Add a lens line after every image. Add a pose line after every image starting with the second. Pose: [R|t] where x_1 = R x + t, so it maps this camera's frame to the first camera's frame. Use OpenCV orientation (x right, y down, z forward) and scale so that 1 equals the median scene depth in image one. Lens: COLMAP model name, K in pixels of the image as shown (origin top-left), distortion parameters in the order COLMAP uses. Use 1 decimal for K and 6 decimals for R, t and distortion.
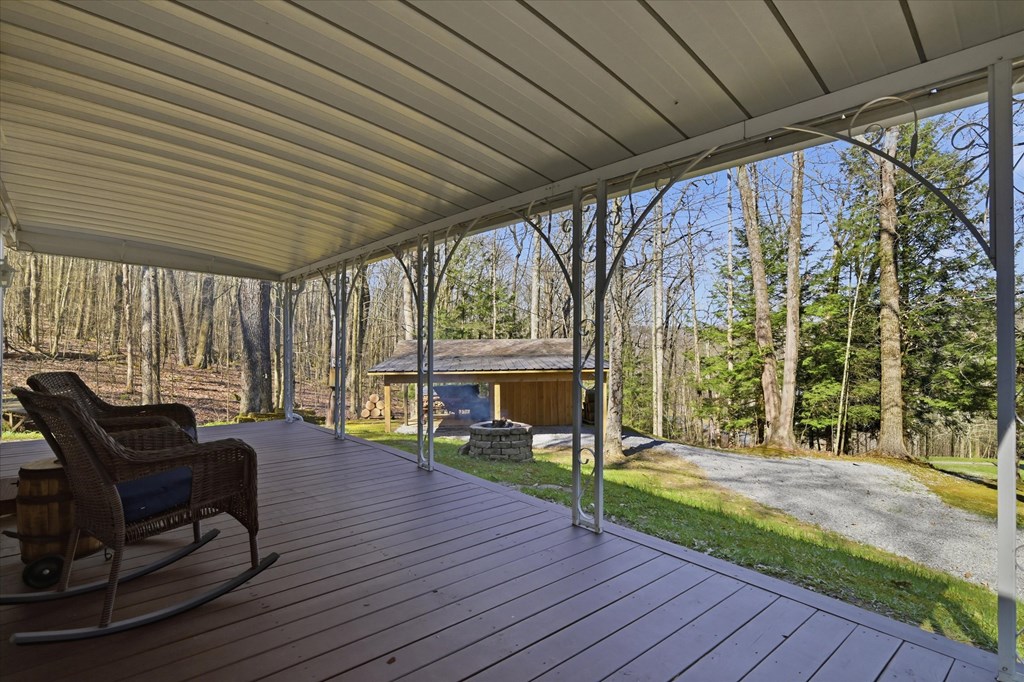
lens RADIAL K [[506.0, 0, 515.3], [0, 506.0, 342.2], [0, 0, 1]] dist [-0.013799, -0.000294]
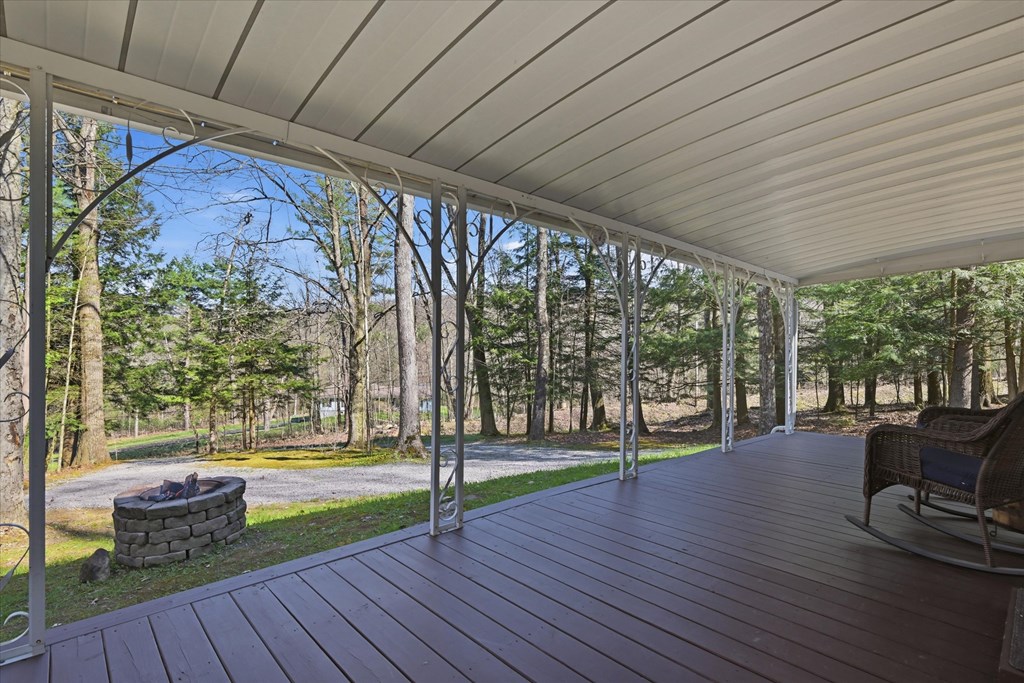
lens RADIAL K [[506.0, 0, 515.3], [0, 506.0, 342.7], [0, 0, 1]] dist [-0.013799, -0.000294]
pose [[-0.045401, 0.007592, 0.998940, -0.259941], [-0.003618, 0.999963, -0.007764, 0.004257], [-0.998962, -0.003967, -0.045372, 0.263413]]
